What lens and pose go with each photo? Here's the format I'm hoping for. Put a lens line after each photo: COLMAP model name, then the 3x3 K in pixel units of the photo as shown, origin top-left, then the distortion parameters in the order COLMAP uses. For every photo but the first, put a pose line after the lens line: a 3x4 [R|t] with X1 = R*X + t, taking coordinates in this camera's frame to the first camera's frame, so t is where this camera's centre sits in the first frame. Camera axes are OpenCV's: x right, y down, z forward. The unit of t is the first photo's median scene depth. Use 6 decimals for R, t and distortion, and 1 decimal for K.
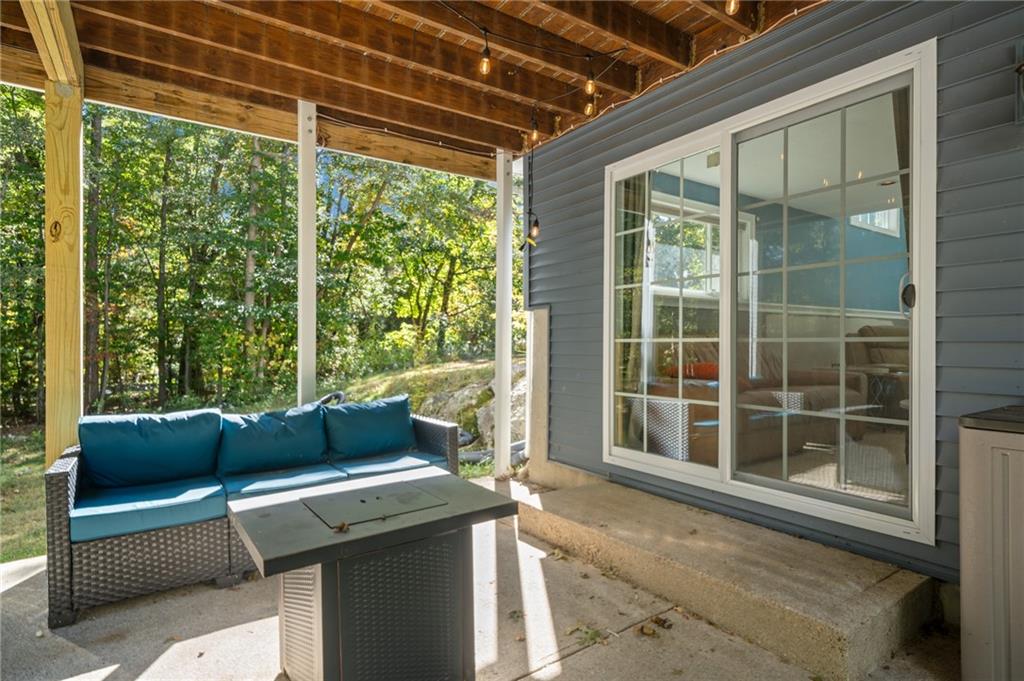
lens RADIAL K [[520.9, 0, 512.0], [0, 520.9, 340.5], [0, 0, 1]] dist [0.003912, 0.000573]
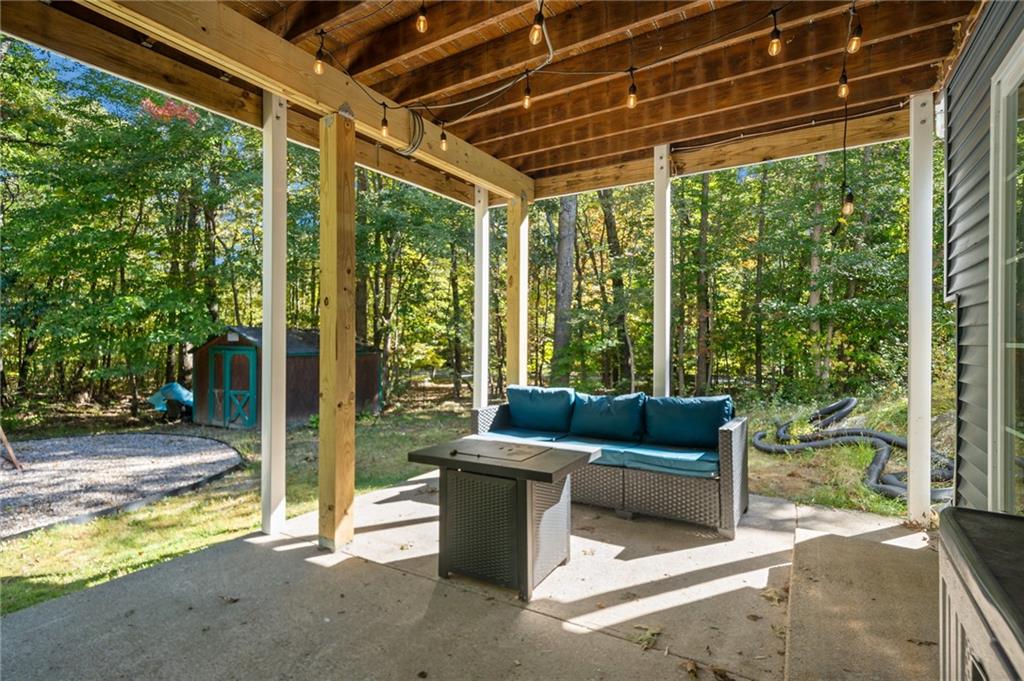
lens RADIAL K [[504.8, 0, 512.0], [0, 504.8, 340.5], [0, 0, 1]] dist [-0.004614, -0.001493]
pose [[0.410324, 0.003631, -0.911932, 0.612207], [-0.001338, 0.999993, 0.003379, -0.008745], [0.911939, -0.000166, 0.410326, 0.239708]]
